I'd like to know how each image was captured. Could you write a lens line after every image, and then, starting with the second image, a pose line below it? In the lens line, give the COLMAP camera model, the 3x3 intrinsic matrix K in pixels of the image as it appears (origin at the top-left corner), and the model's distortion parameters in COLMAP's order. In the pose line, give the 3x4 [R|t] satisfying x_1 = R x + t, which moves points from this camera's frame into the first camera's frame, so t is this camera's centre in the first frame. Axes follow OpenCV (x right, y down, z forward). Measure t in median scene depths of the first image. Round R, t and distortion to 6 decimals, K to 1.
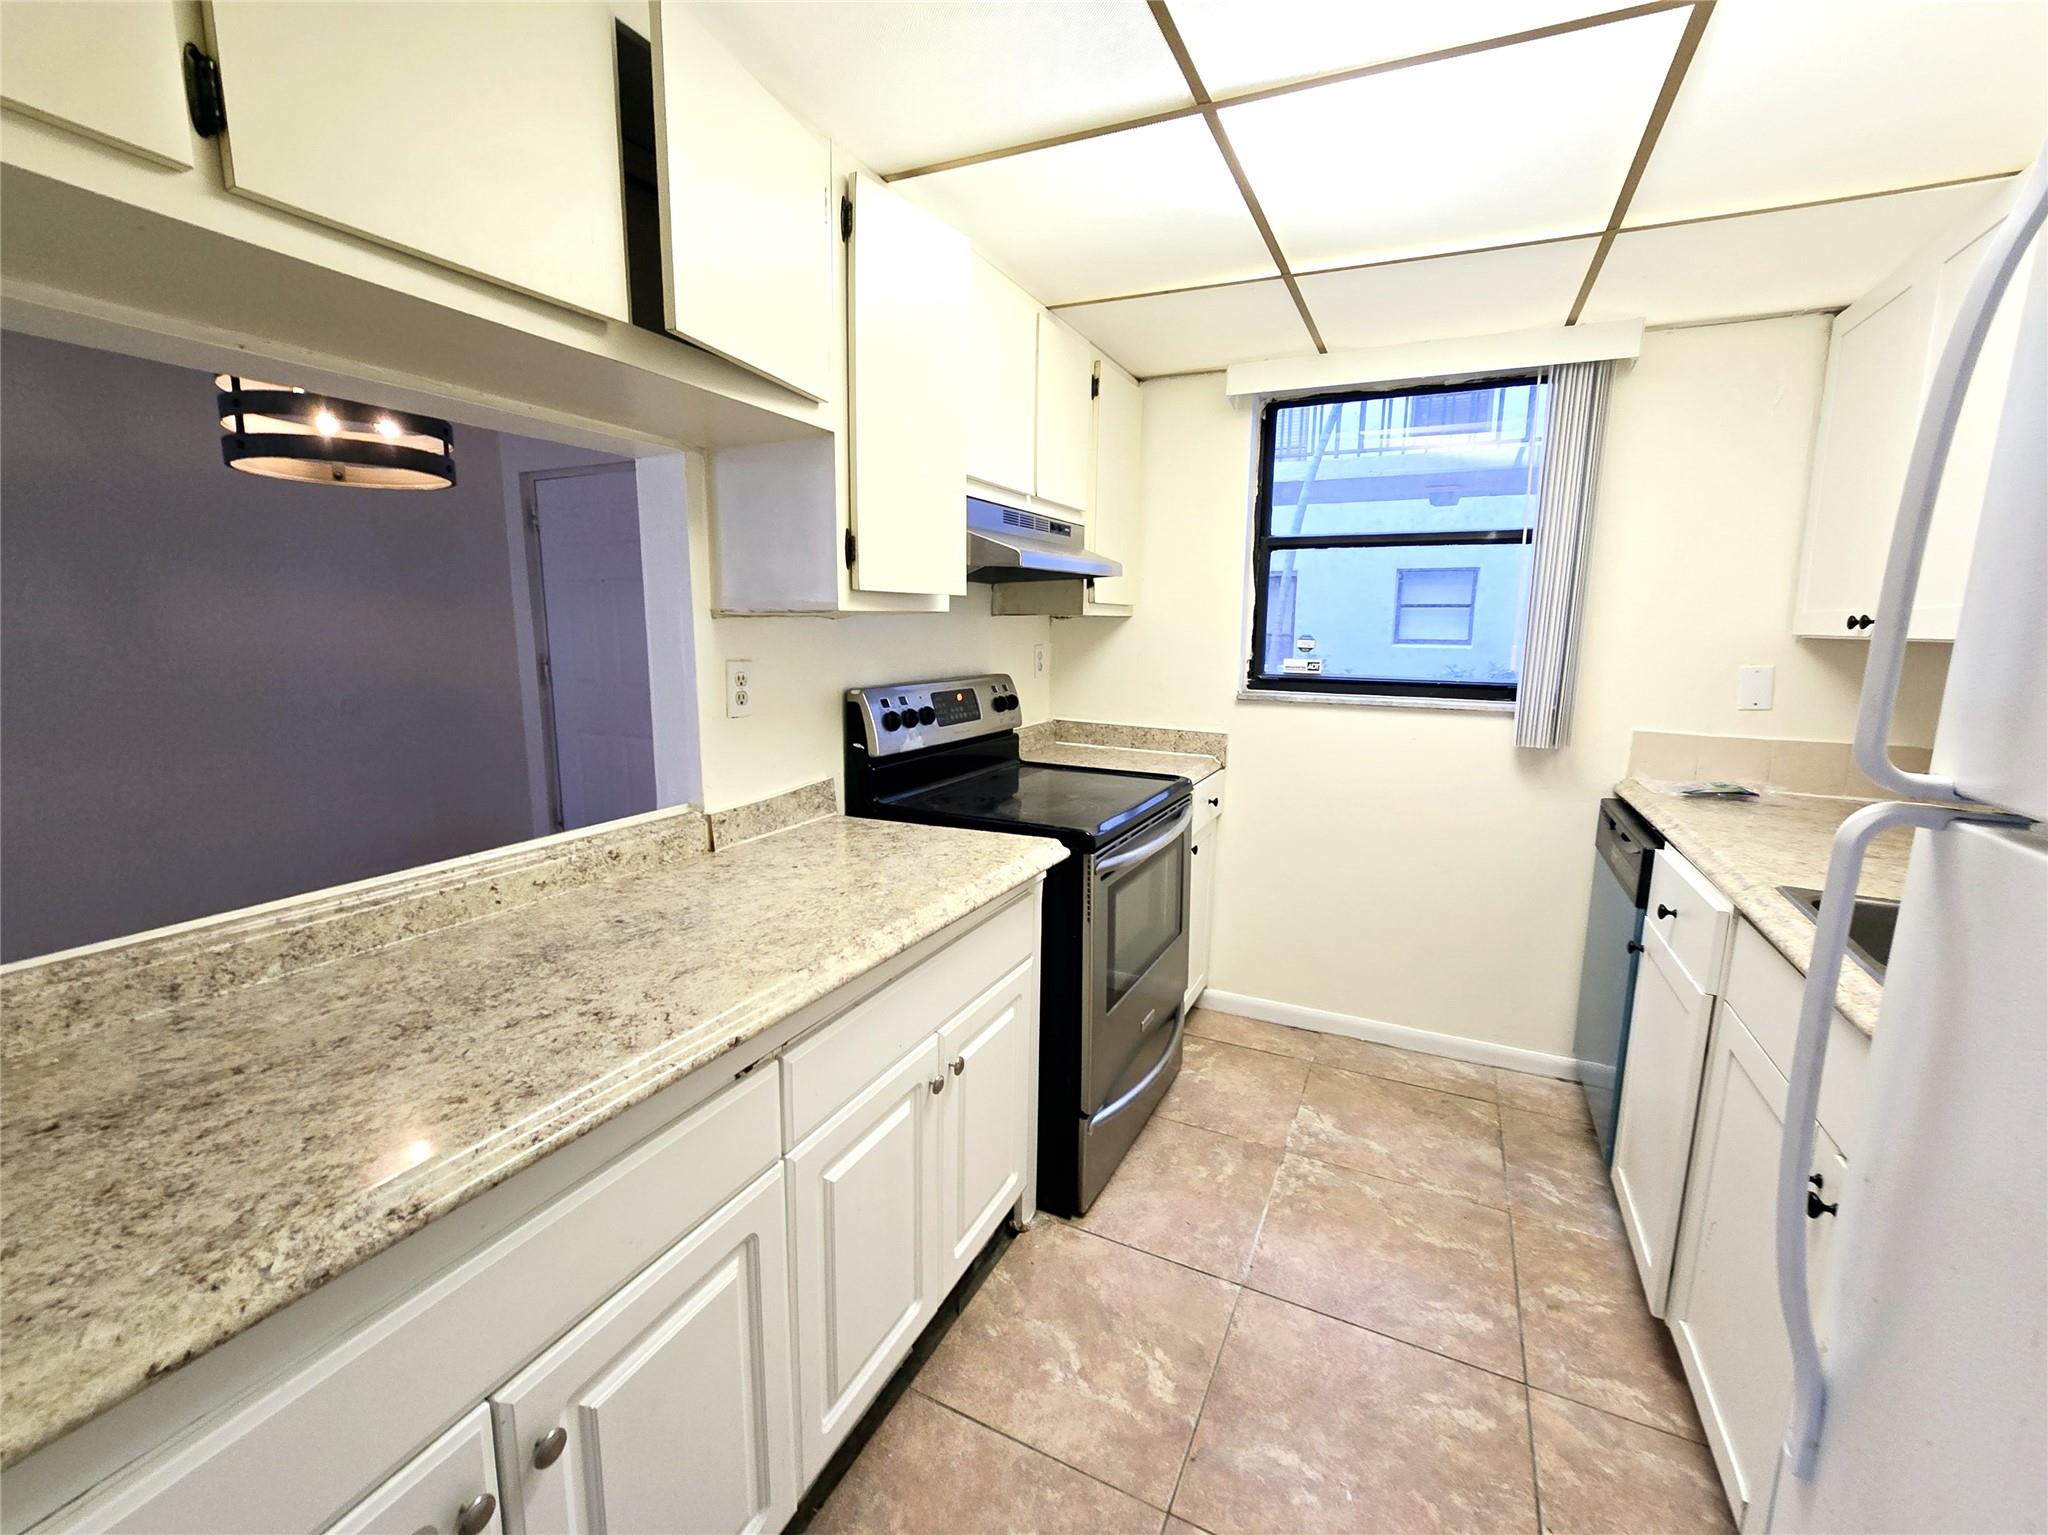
lens RADIAL K [[840.1, 0, 1024.0], [0, 840.1, 767.5], [0, 0, 1]] dist [-0.000776, -0.000145]
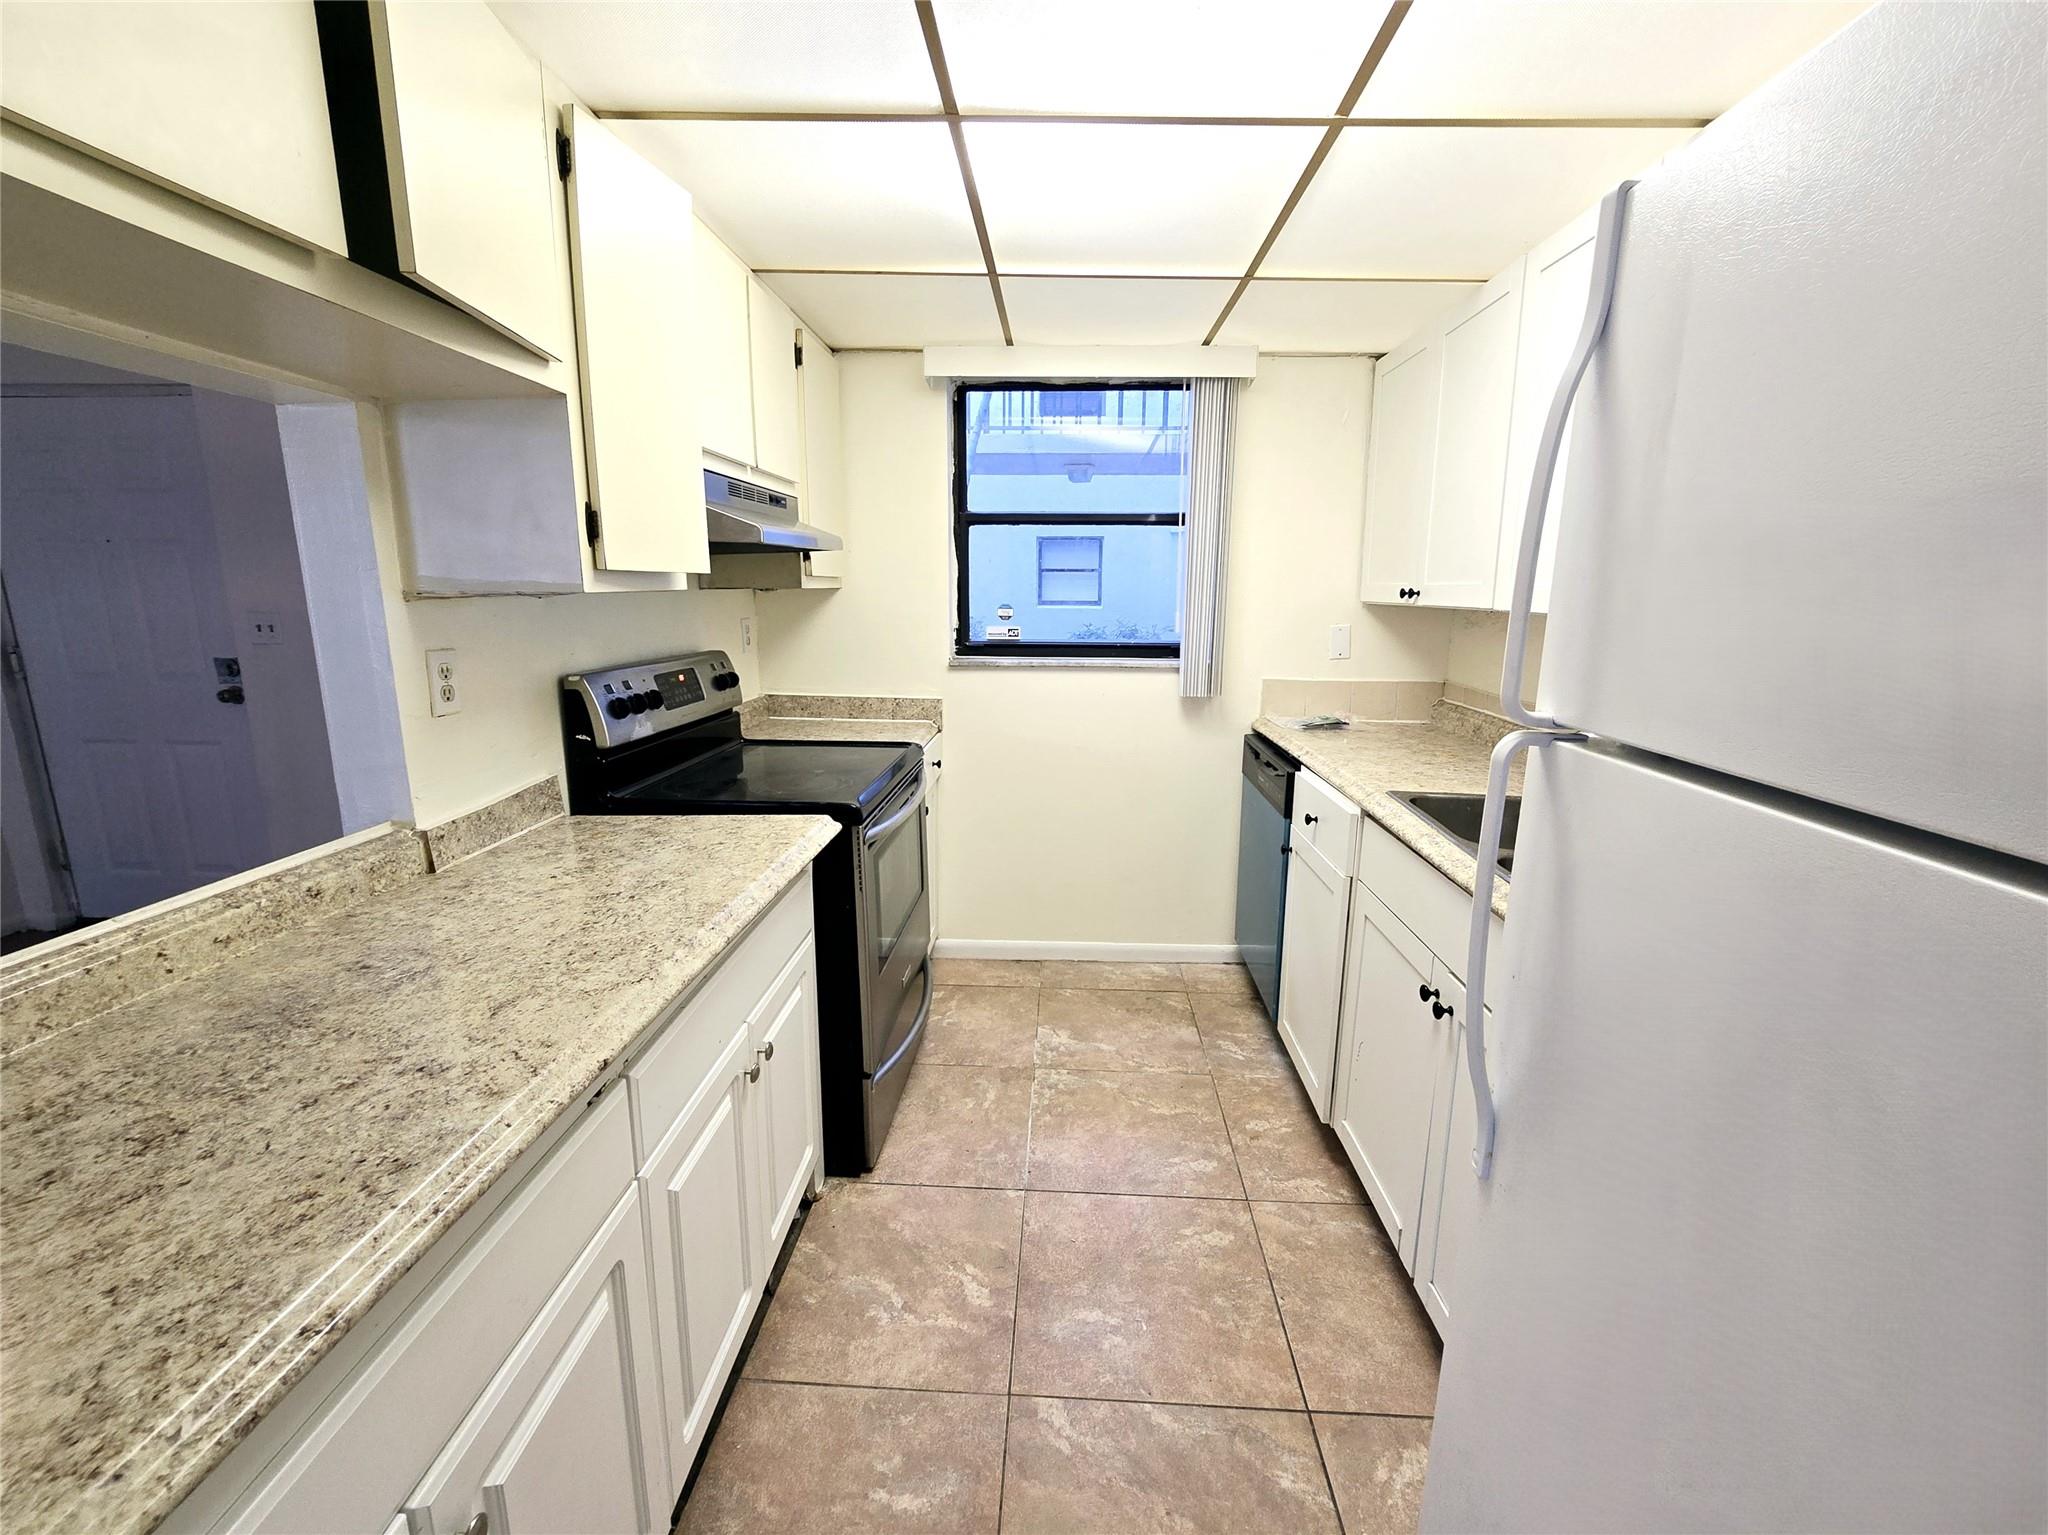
lens RADIAL K [[836.0, 0, 1013.7], [0, 836.0, 762.0], [0, 0, 1]] dist [-0.000056, -0.000073]
pose [[0.922149, -0.085609, 0.377242, -0.126779], [0.071211, 0.996106, 0.051978, -0.014813], [-0.380223, -0.021067, 0.924655, -0.019436]]
